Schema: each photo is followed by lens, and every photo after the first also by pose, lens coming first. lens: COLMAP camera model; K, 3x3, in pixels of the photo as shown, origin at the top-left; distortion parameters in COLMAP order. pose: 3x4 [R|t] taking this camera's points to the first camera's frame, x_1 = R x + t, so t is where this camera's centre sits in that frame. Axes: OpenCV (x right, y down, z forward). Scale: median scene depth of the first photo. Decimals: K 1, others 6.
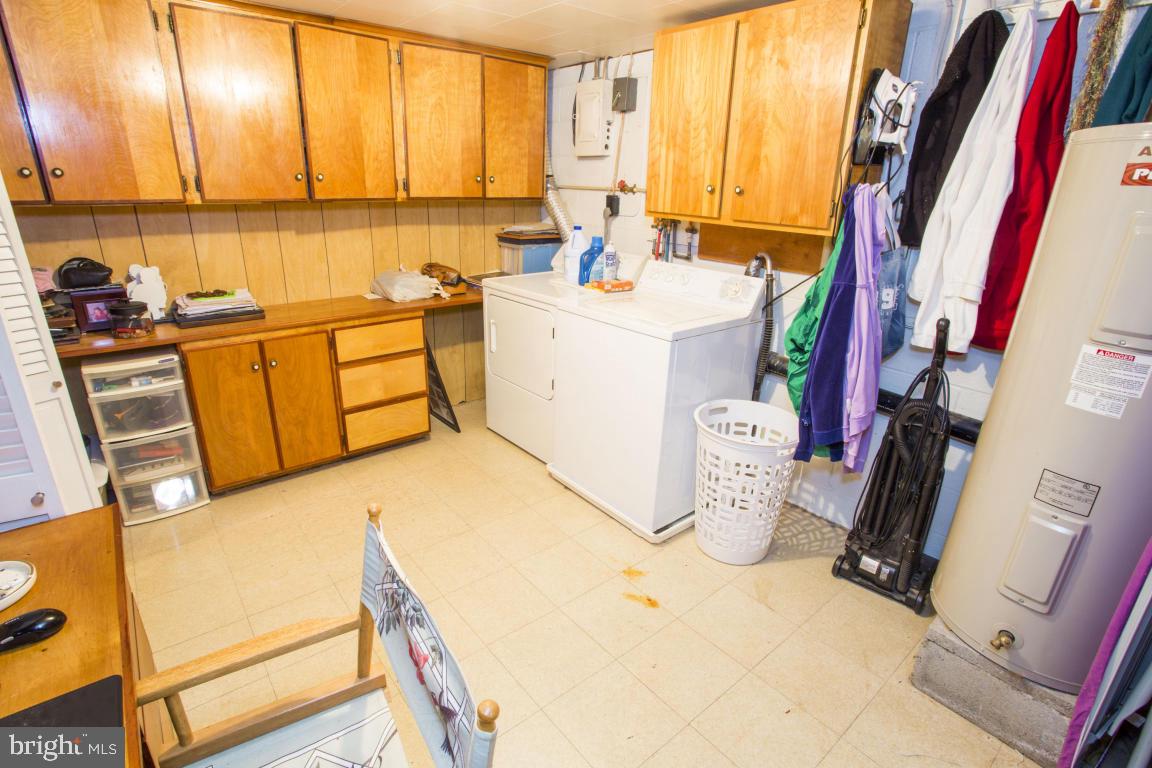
lens RADIAL K [[547.7, 0, 566.2], [0, 547.7, 384.2], [0, 0, 1]] dist [-0.002920, 0.001872]
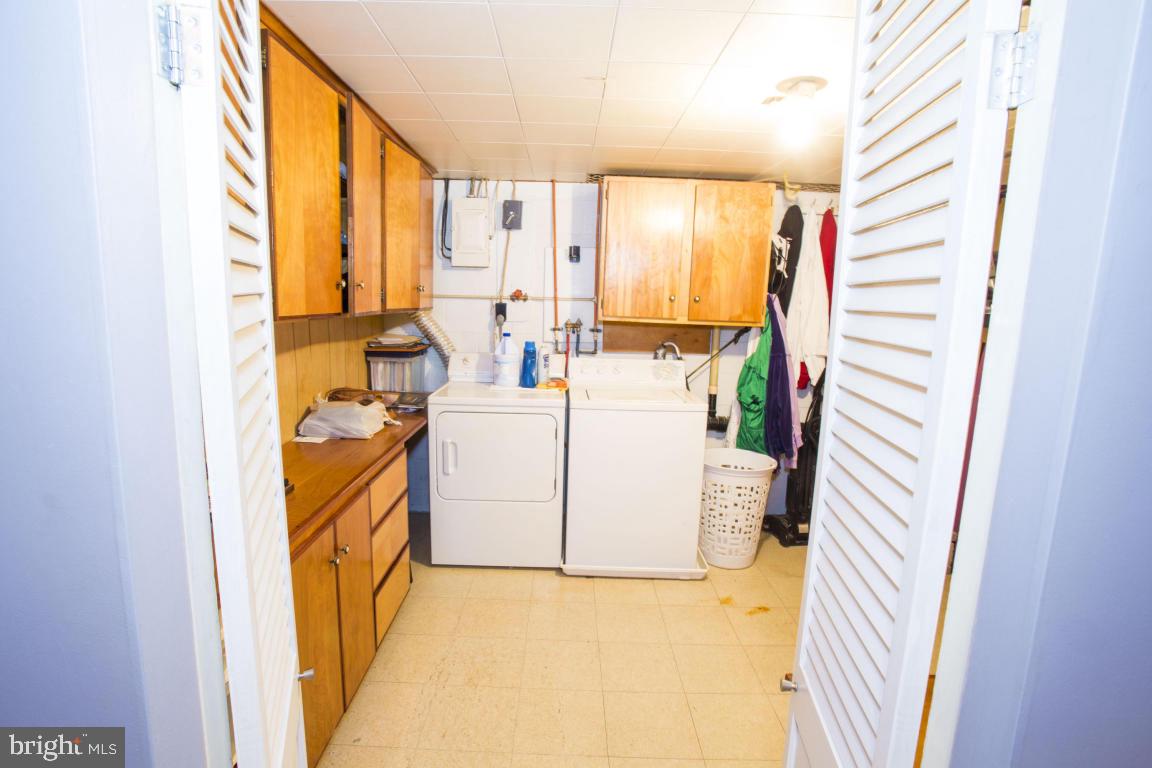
lens RADIAL K [[558.6, 0, 572.0], [0, 558.6, 408.2], [0, 0, 1]] dist [-0.002177, 0.000063]
pose [[0.646605, -0.161012, 0.745639, -0.742031], [0.258414, 0.965910, -0.015516, -0.109077], [-0.717721, 0.202716, 0.666170, 0.253191]]
